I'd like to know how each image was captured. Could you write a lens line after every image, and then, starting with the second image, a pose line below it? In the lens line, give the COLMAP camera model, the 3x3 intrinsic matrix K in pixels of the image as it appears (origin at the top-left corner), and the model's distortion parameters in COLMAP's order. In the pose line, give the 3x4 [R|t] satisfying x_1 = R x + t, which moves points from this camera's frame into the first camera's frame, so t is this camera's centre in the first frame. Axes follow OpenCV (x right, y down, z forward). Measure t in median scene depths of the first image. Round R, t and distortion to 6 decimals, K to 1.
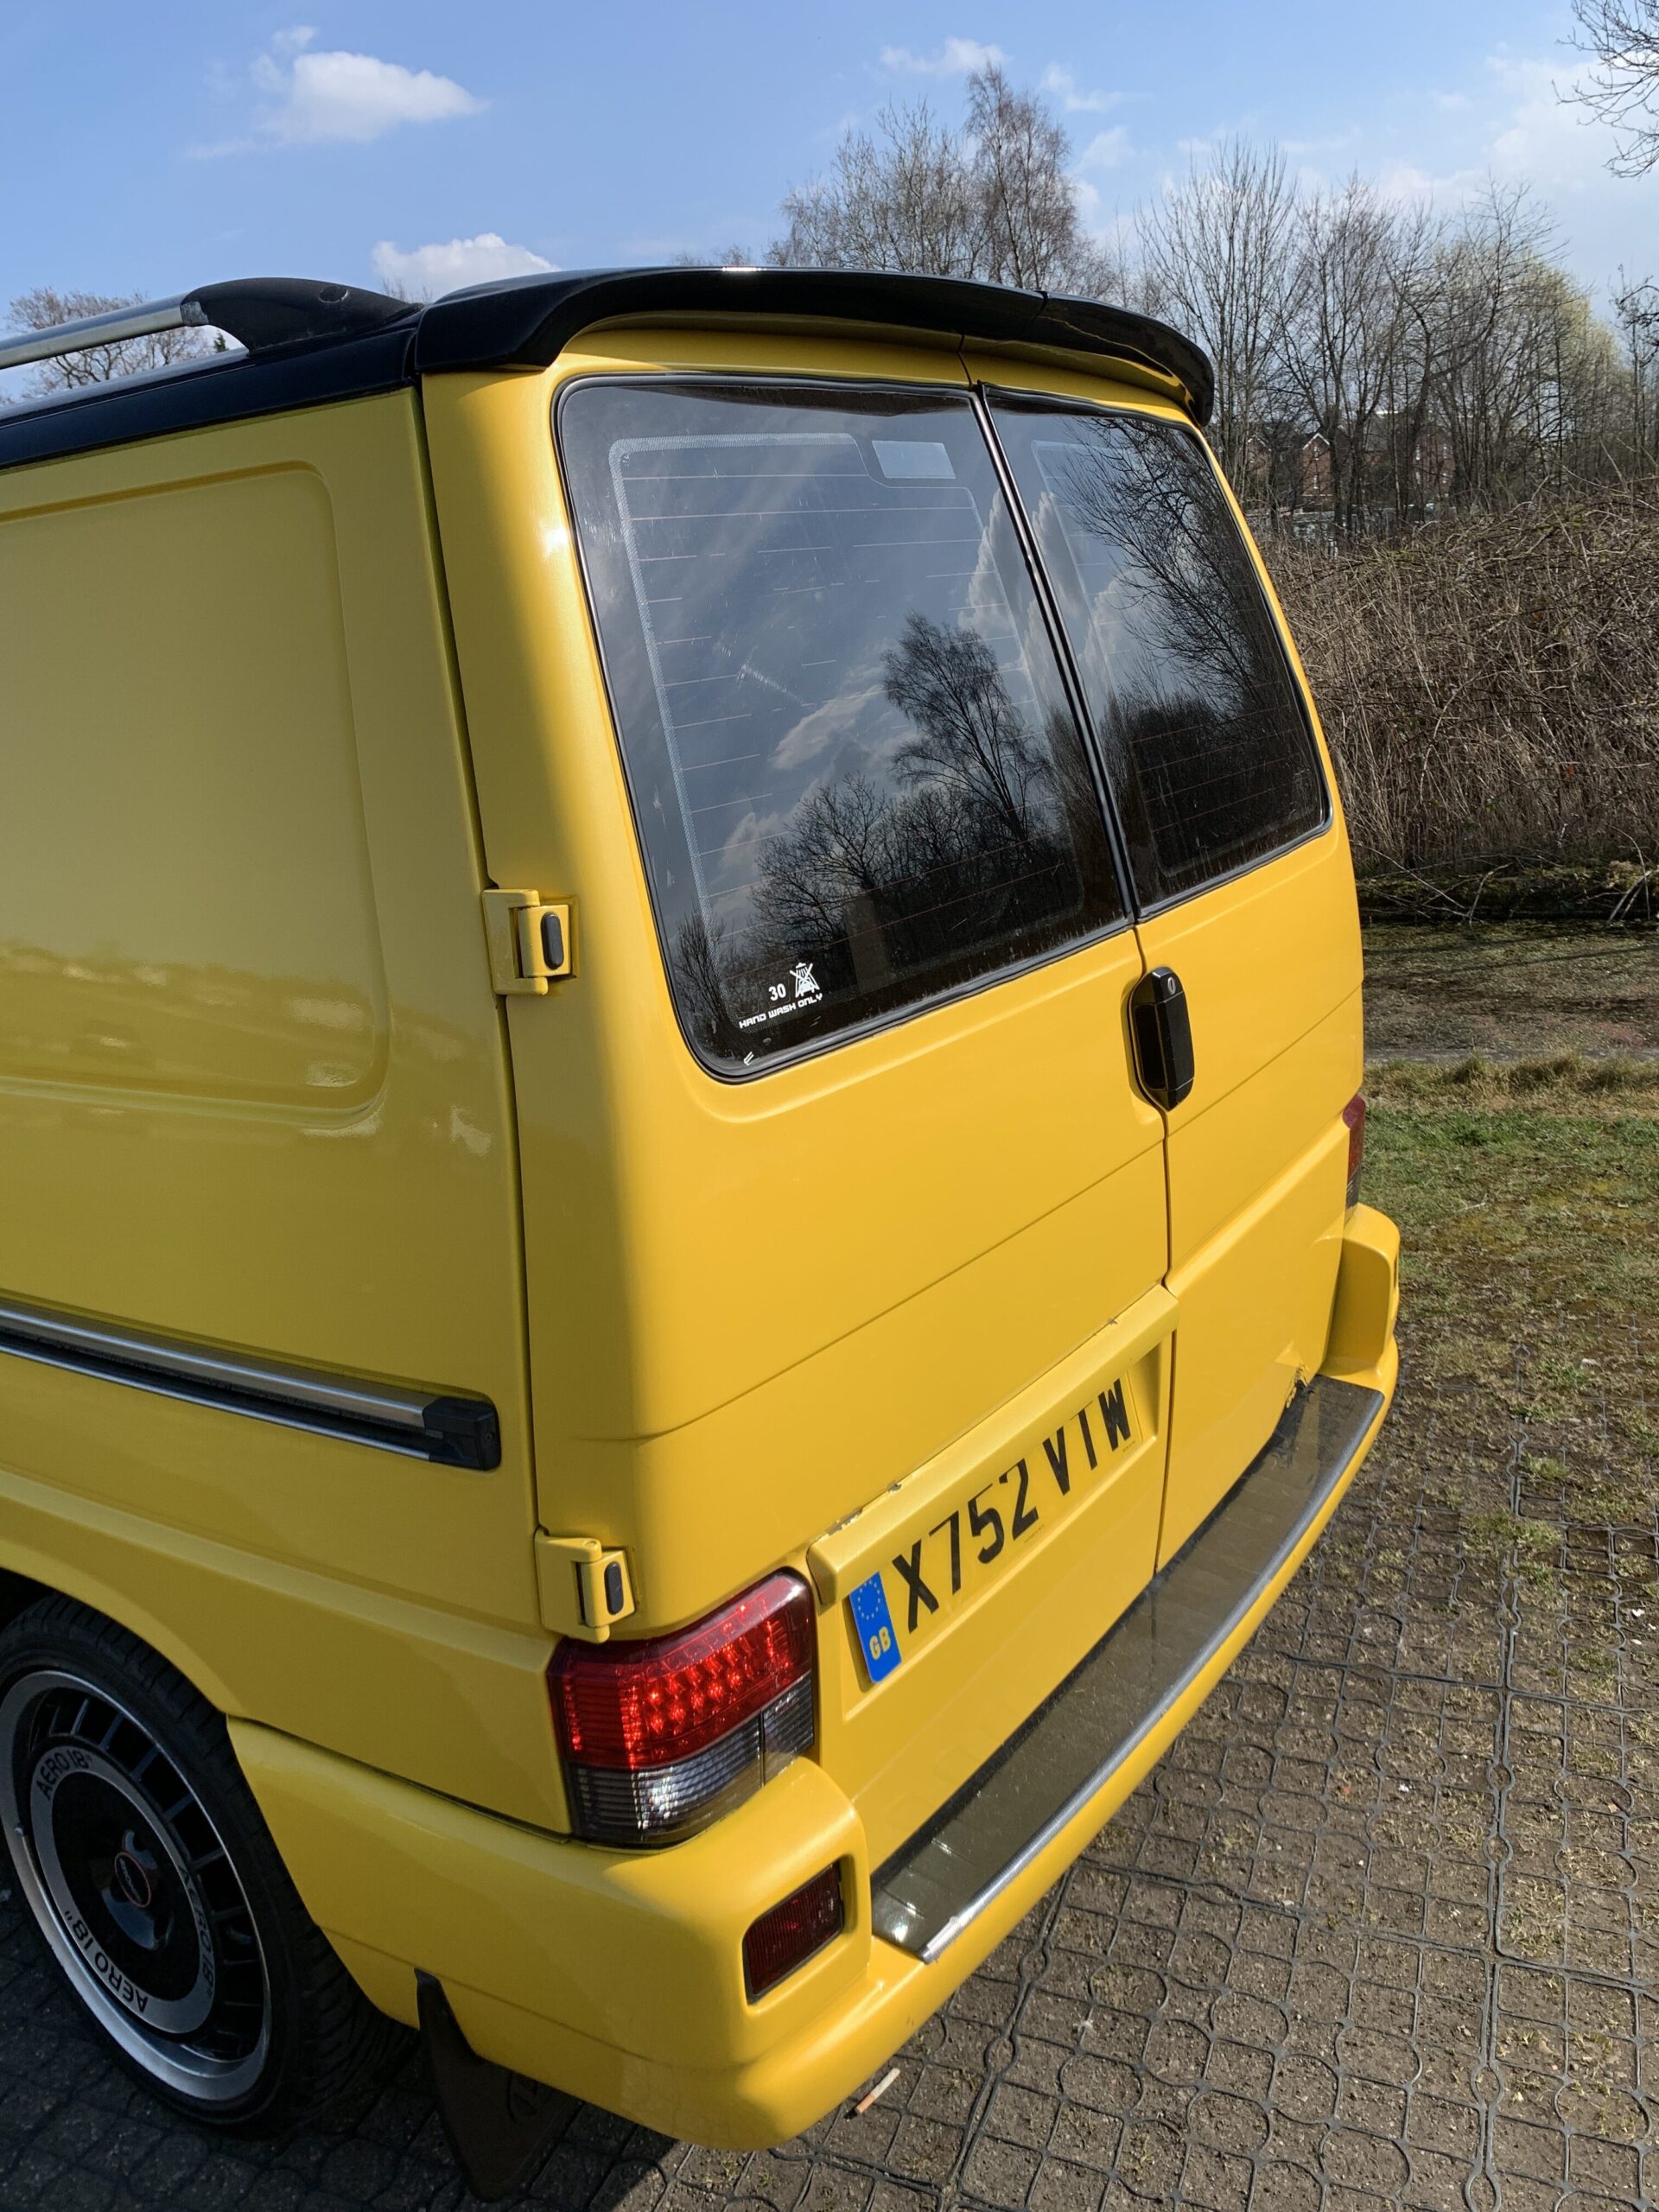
lens RADIAL K [[1700.7, 0, 809.6], [0, 1700.7, 1099.9], [0, 0, 1]] dist [0.013603, -0.015514]
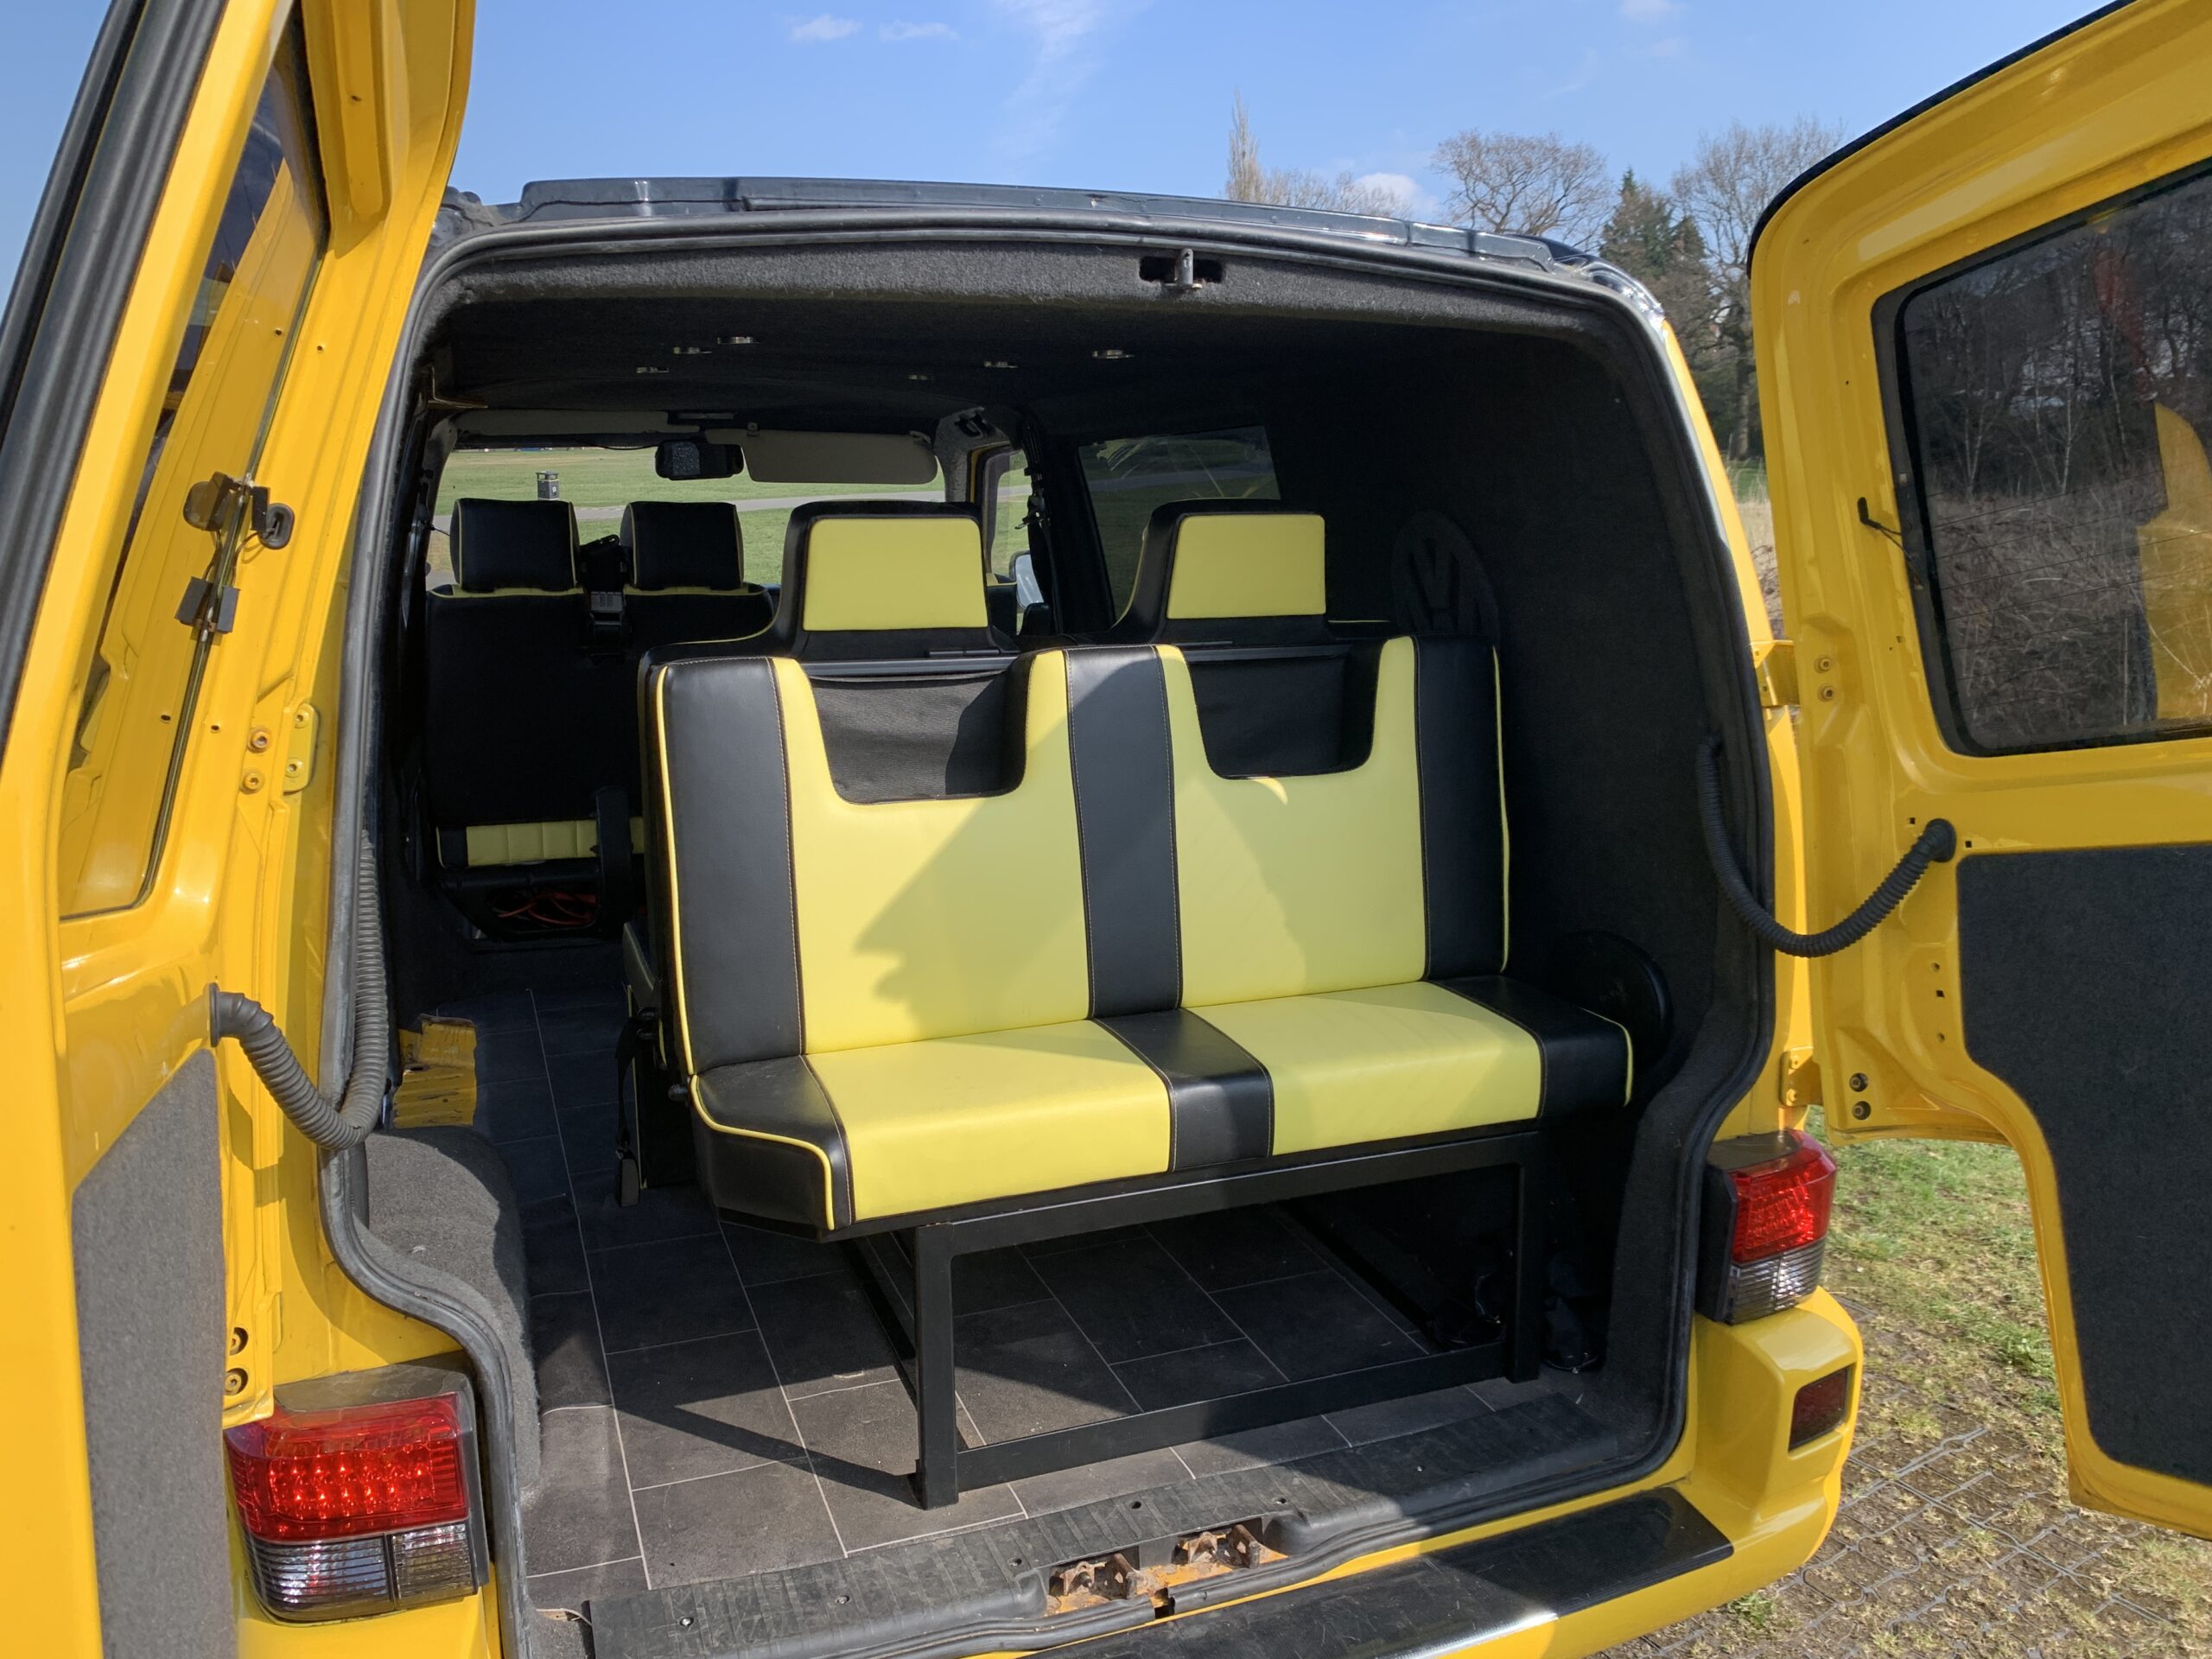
lens RADIAL K [[1700.7, 0, 1135.5], [0, 1700.7, 827.8], [0, 0, 1]] dist [0.013603, -0.015514]
pose [[0.836004, 0.187513, -0.515689, 0.518700], [-0.214153, 0.976767, 0.007997, -0.098314], [0.505208, 0.103751, 0.856738, 0.189284]]
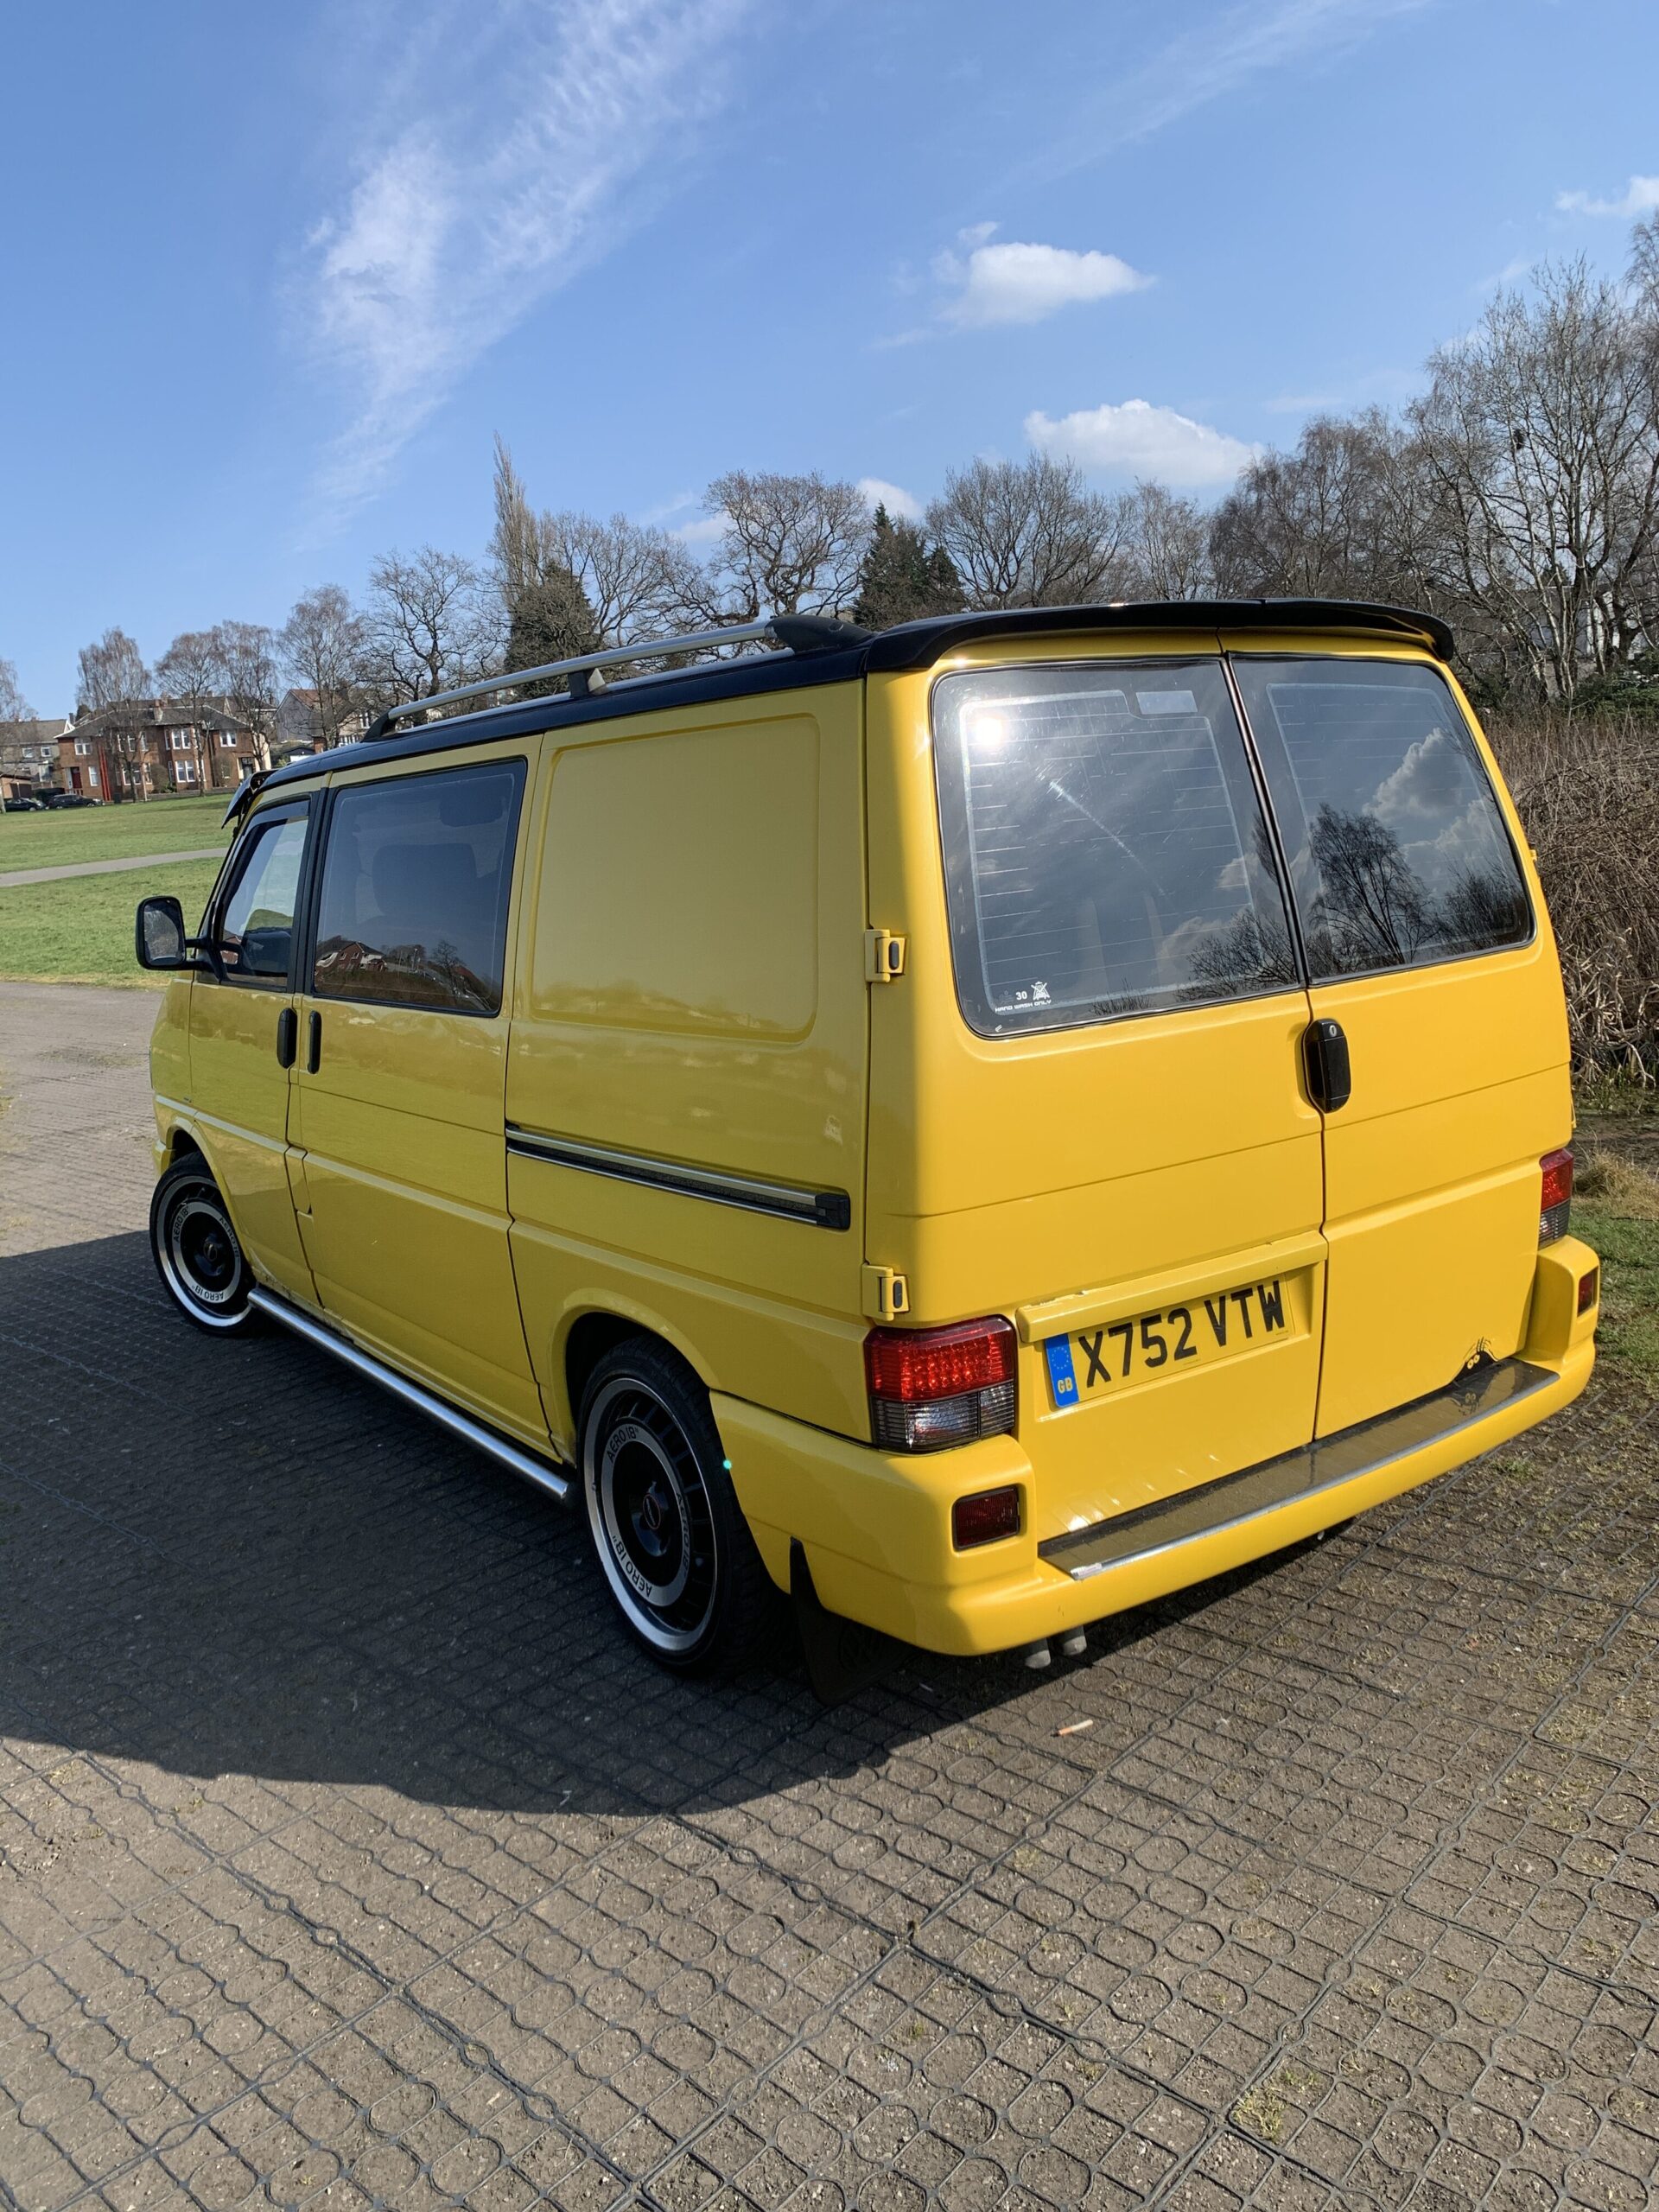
lens RADIAL K [[1700.7, 0, 835.5], [0, 1700.7, 1100.6], [0, 0, 1]] dist [0.013603, -0.015514]
pose [[0.944733, 0.078954, -0.318190, 0.250103], [-0.103575, 0.992738, -0.061189, 0.119326], [0.311048, 0.090764, 0.946050, -0.516266]]
